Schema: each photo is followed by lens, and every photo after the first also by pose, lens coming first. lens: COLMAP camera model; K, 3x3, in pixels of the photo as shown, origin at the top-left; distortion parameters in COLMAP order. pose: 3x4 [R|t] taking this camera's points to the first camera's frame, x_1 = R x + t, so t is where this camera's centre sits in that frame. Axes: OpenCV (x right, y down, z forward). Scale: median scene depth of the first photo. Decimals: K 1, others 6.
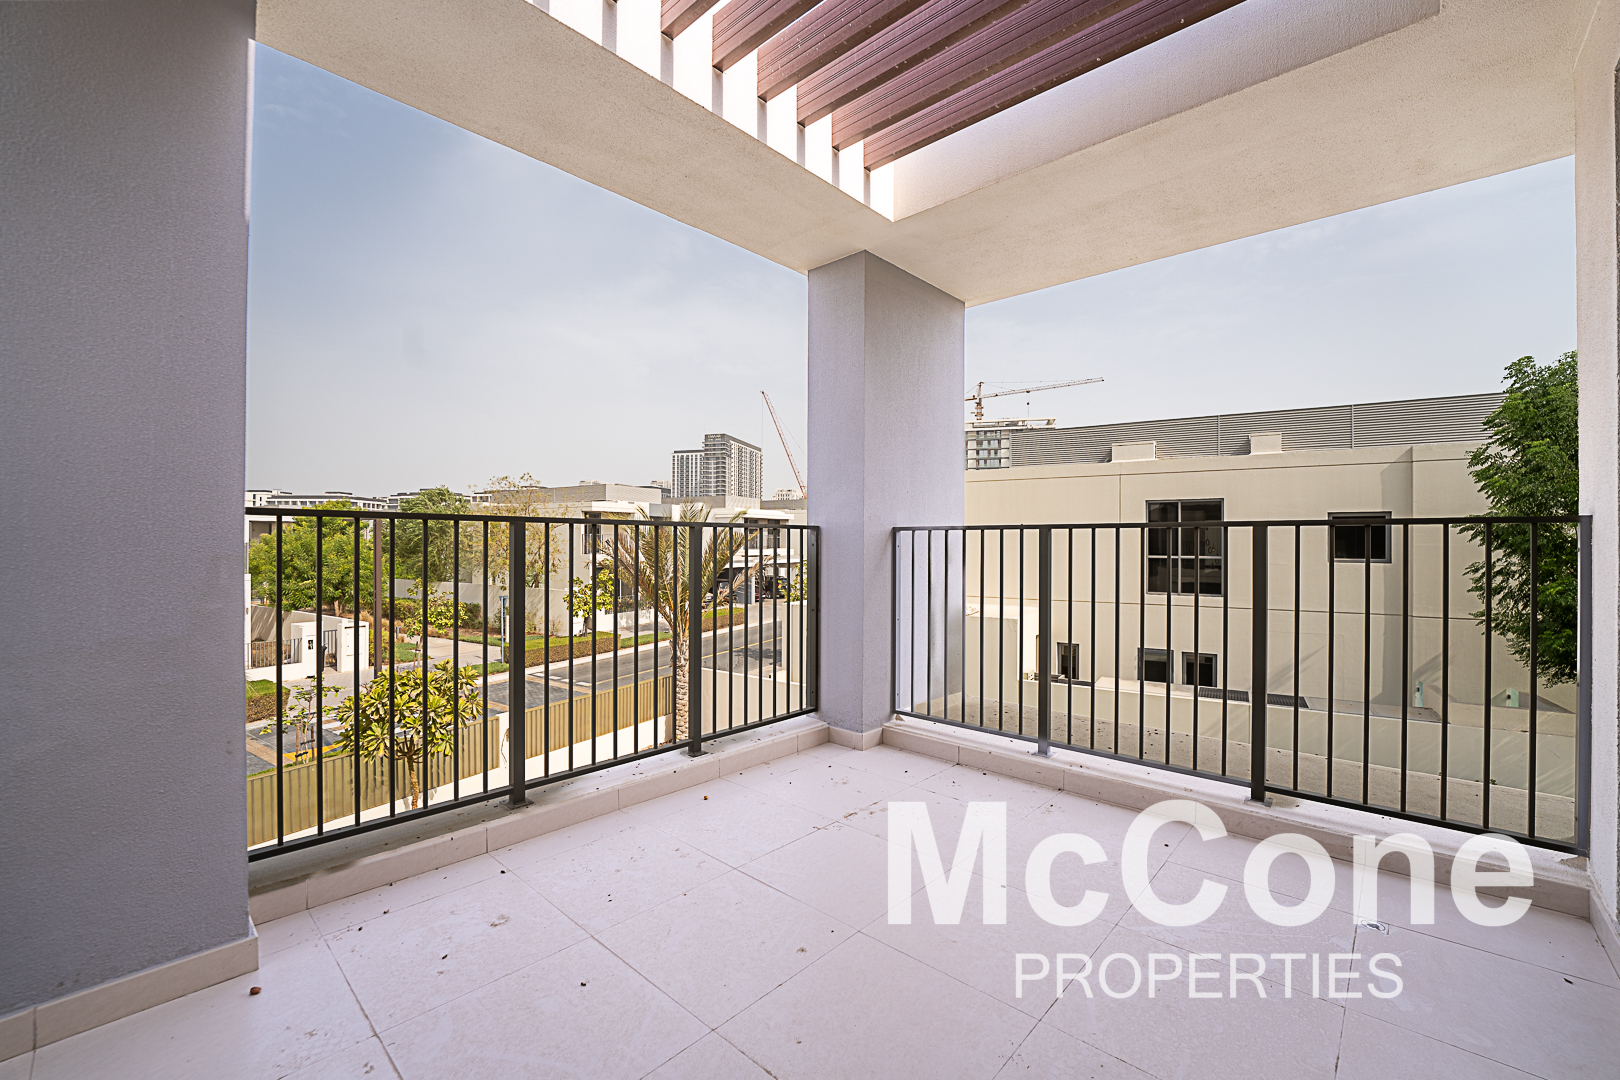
lens RADIAL K [[674.6, 0, 826.1], [0, 674.6, 538.5], [0, 0, 1]] dist [0.000581, -0.001655]
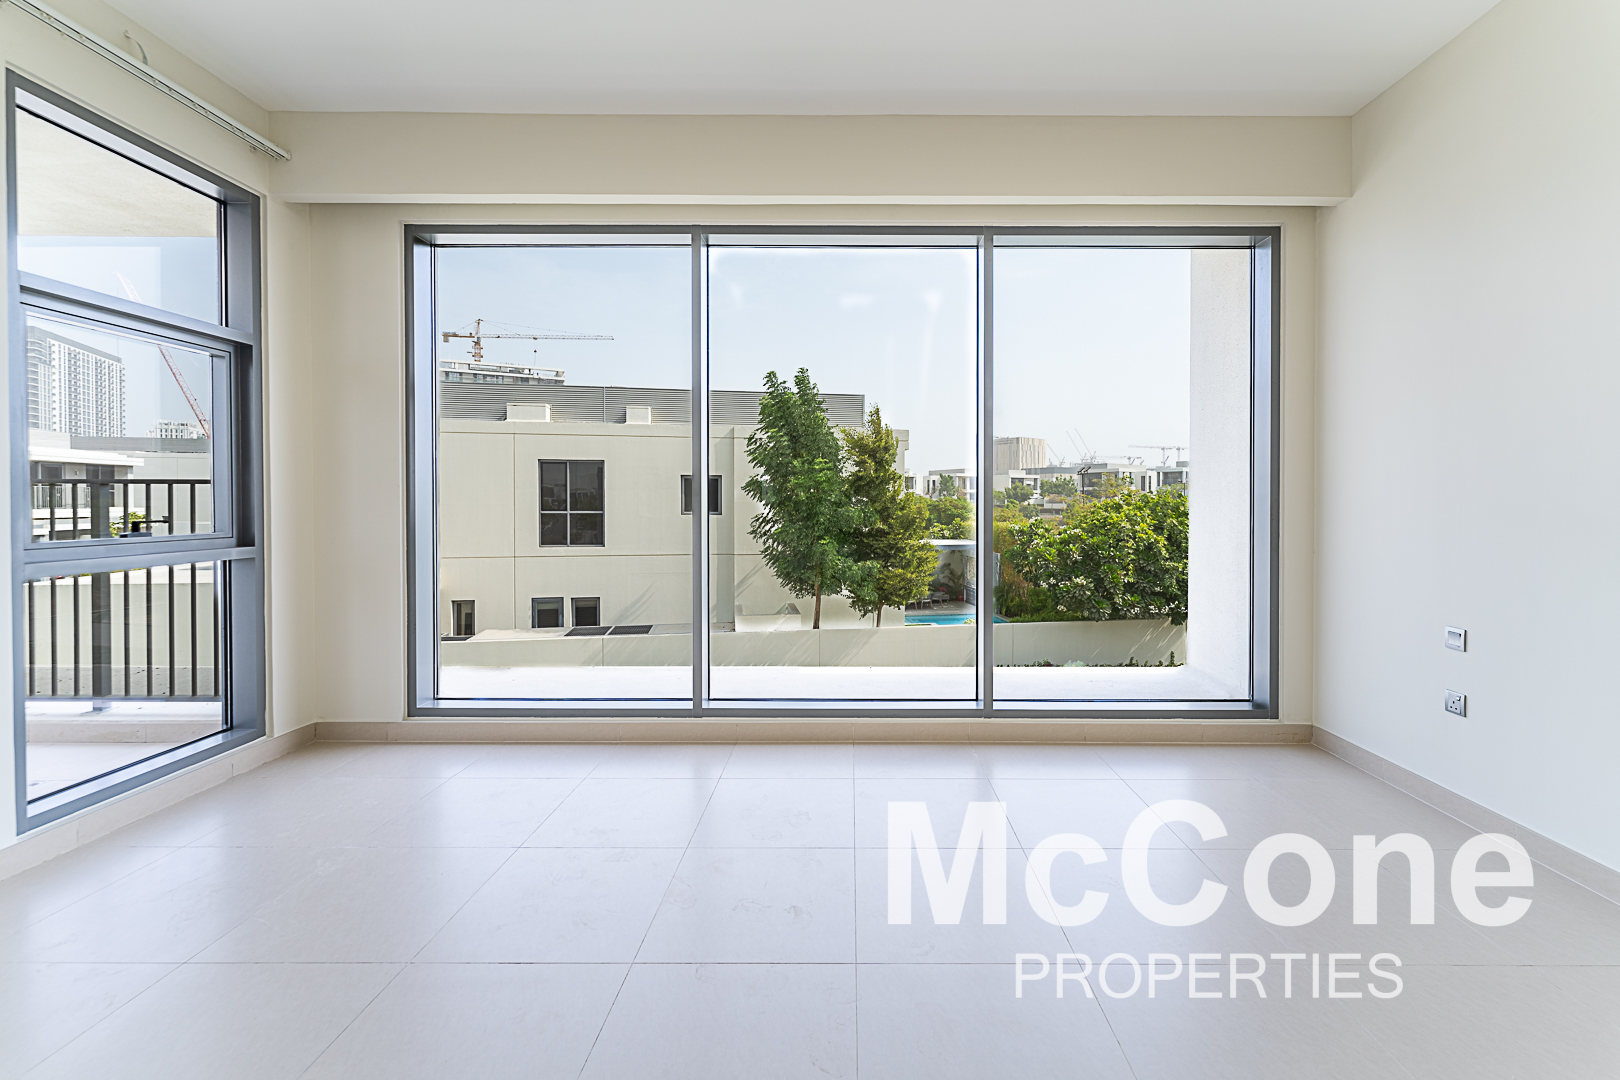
lens RADIAL K [[674.6, 0, 877.8], [0, 674.6, 510.4], [0, 0, 1]] dist [0.000581, -0.001655]
pose [[0.739448, -0.008436, 0.673161, 0.152561], [-0.006270, 0.999792, 0.019417, -0.000374], [-0.673184, -0.018578, 0.739241, -0.150613]]
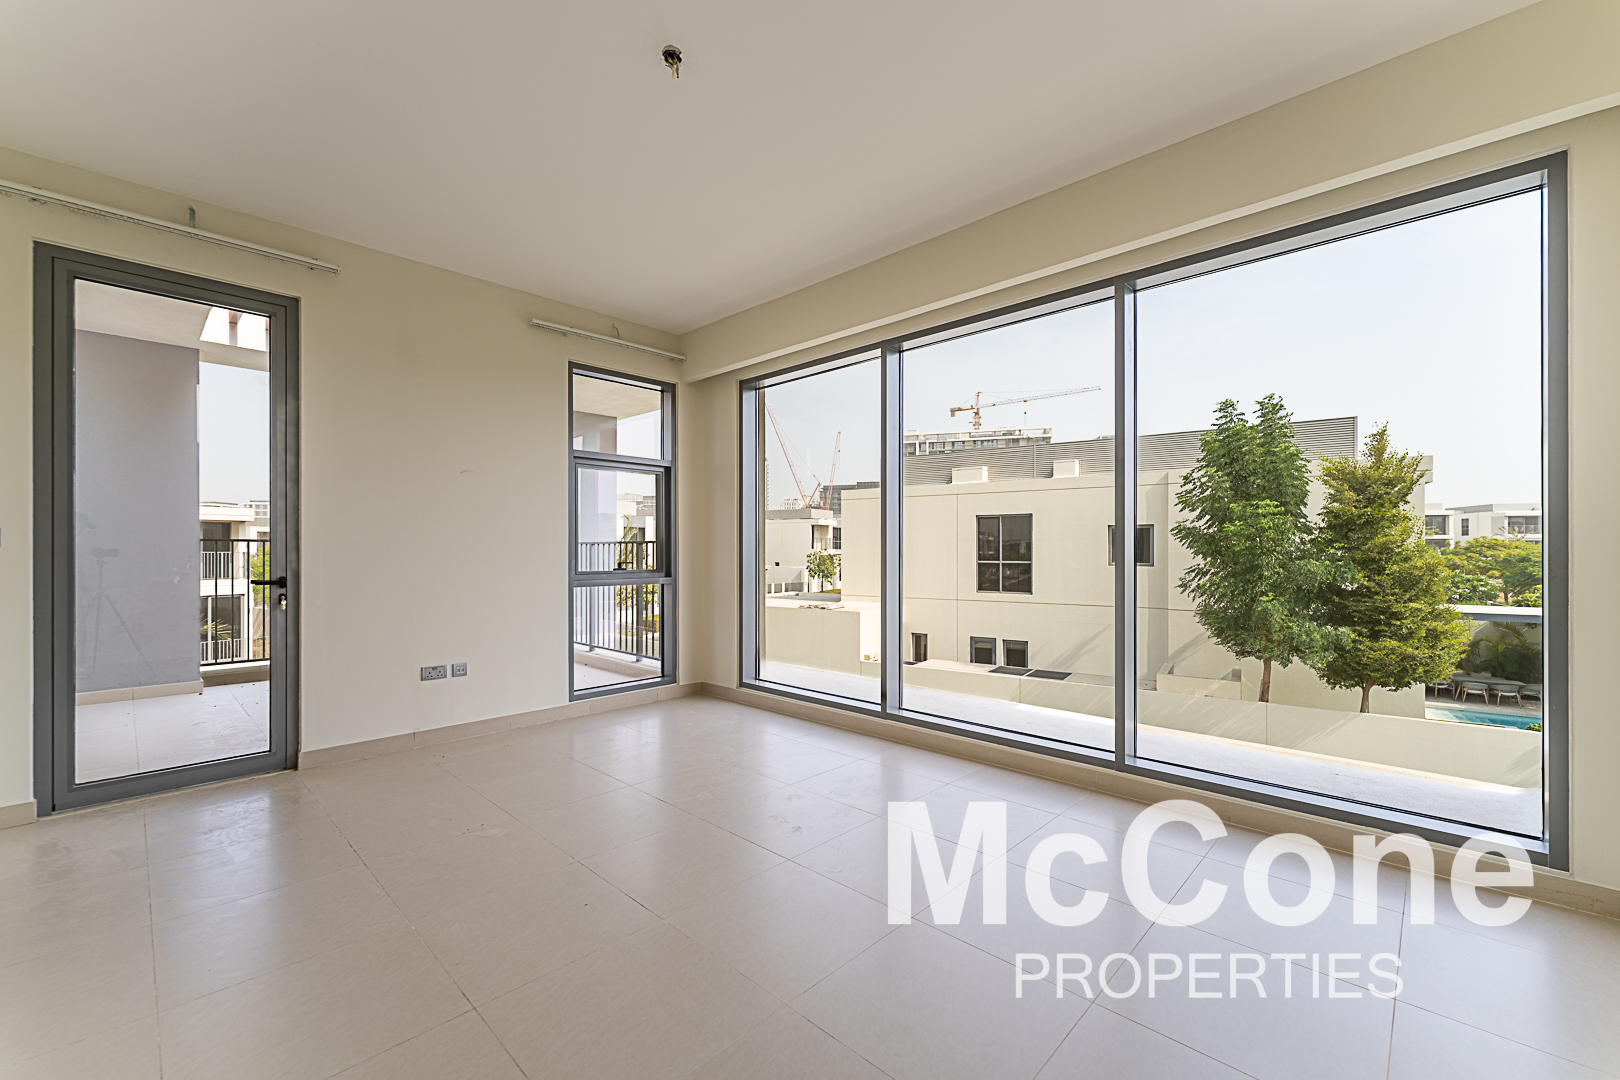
lens RADIAL K [[674.6, 0, 816.3], [0, 674.6, 557.0], [0, 0, 1]] dist [0.000581, -0.001655]
pose [[0.999209, -0.000774, -0.039763, 0.233317], [0.001394, 0.999878, 0.015581, -0.001261], [0.039746, -0.015624, 0.999088, -0.229184]]
